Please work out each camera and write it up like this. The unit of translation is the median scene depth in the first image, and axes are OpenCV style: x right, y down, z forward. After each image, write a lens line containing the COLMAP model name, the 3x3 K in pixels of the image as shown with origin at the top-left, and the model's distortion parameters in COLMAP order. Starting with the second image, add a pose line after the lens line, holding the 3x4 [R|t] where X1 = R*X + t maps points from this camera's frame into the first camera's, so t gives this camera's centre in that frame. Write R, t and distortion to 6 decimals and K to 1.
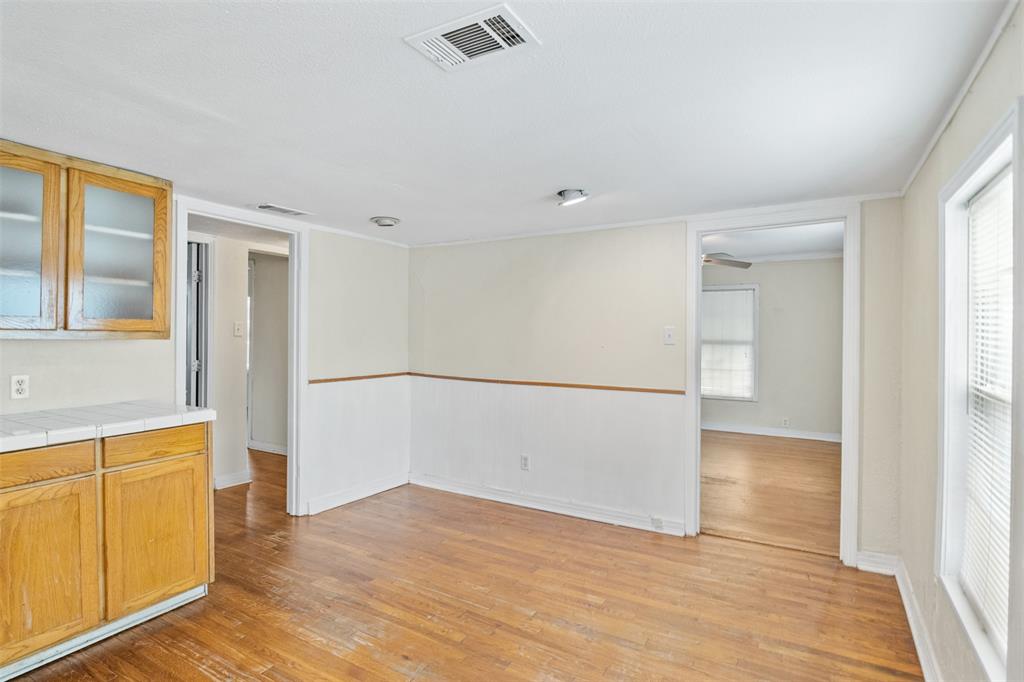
lens RADIAL K [[521.7, 0, 501.1], [0, 521.7, 337.3], [0, 0, 1]] dist [0.000920, 0.000518]
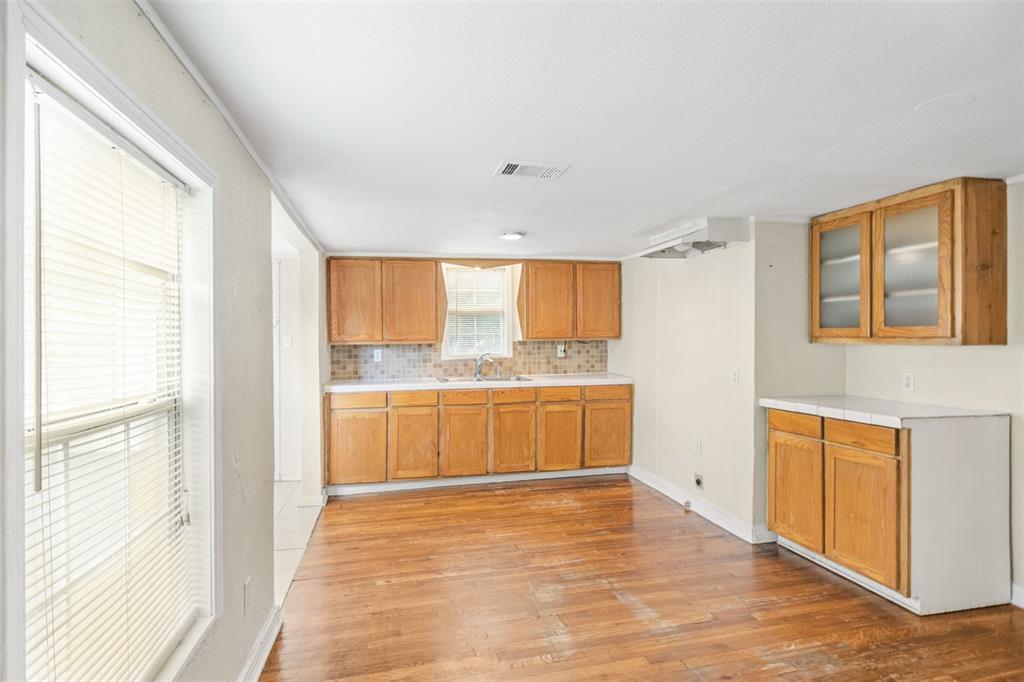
lens RADIAL K [[521.7, 0, 501.1], [0, 521.7, 337.3], [0, 0, 1]] dist [0.000920, 0.000518]
pose [[-0.722902, -0.007778, -0.690907, 0.713126], [-0.004196, 0.999968, -0.006867, -0.000896], [0.690938, -0.002065, -0.722911, 1.287402]]
